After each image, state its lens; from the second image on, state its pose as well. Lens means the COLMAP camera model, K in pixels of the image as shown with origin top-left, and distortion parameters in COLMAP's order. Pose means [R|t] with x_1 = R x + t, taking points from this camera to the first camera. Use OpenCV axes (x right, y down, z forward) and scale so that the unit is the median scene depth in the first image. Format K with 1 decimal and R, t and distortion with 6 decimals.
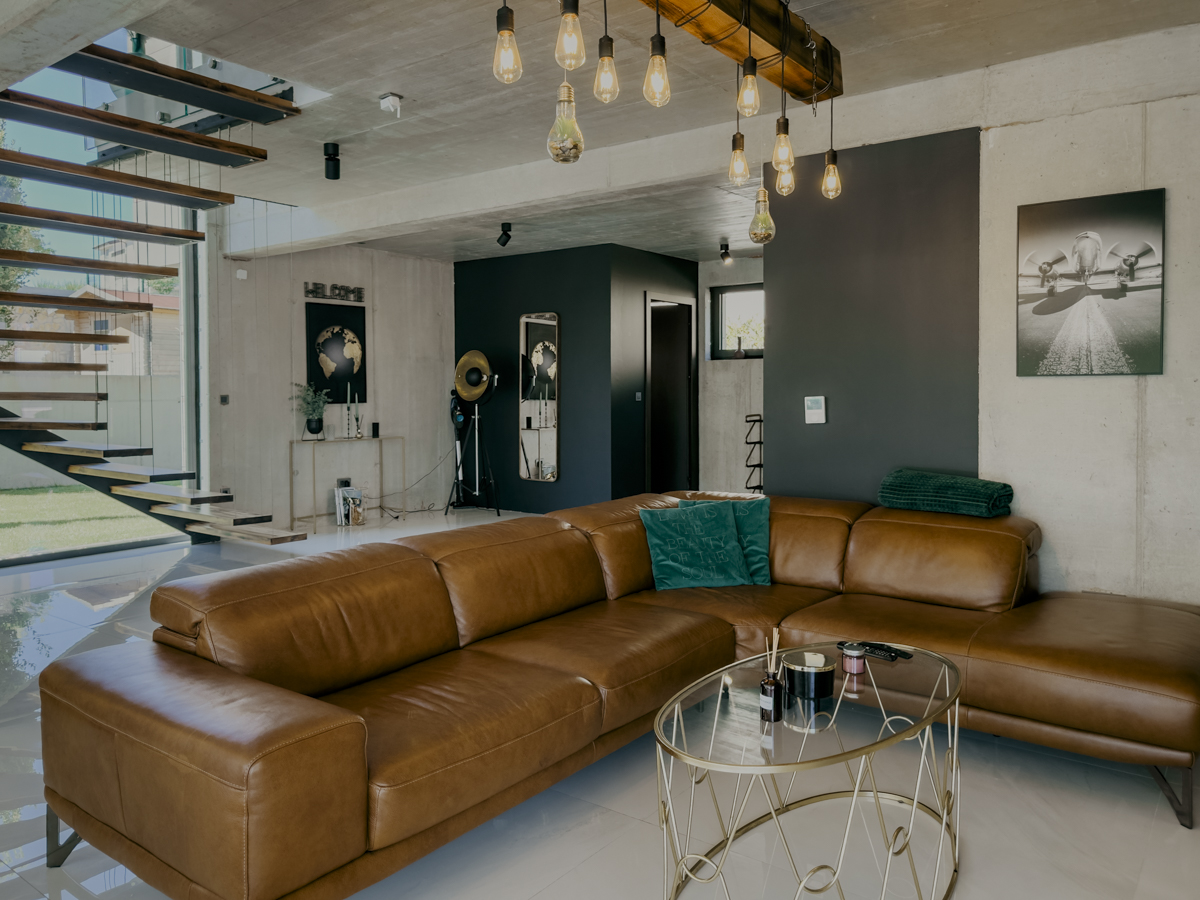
lens RADIAL K [[866.9, 0, 601.5], [0, 866.9, 416.2], [0, 0, 1]] dist [0.002051, -0.006636]
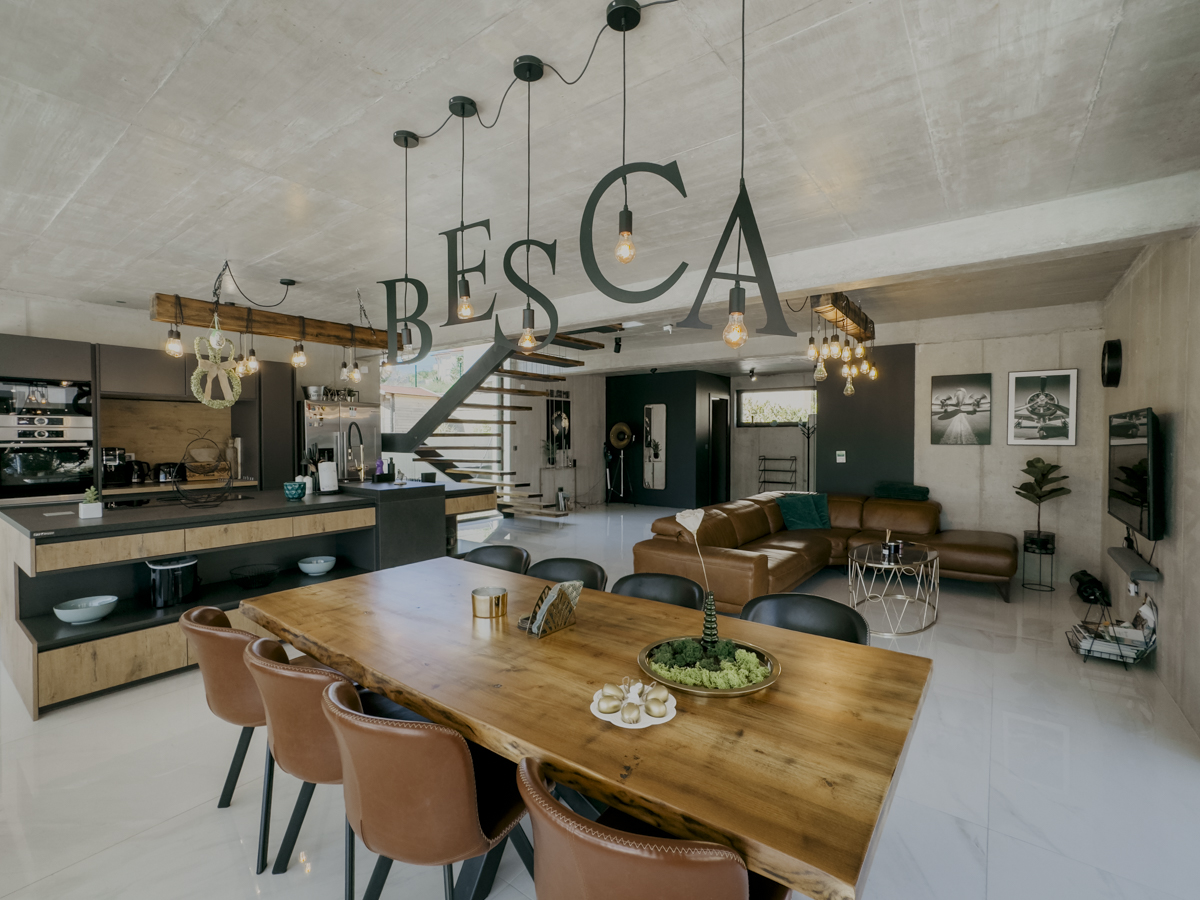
lens RADIAL K [[533.6, 0, 600.0], [0, 533.6, 450.0], [0, 0, 1]] dist [-0.035000, 0.000043]
pose [[0.999982, 0.004472, -0.004017, -0.444612], [-0.004496, 0.999973, -0.005860, -0.015365], [0.003991, 0.005878, 0.999975, -0.492833]]
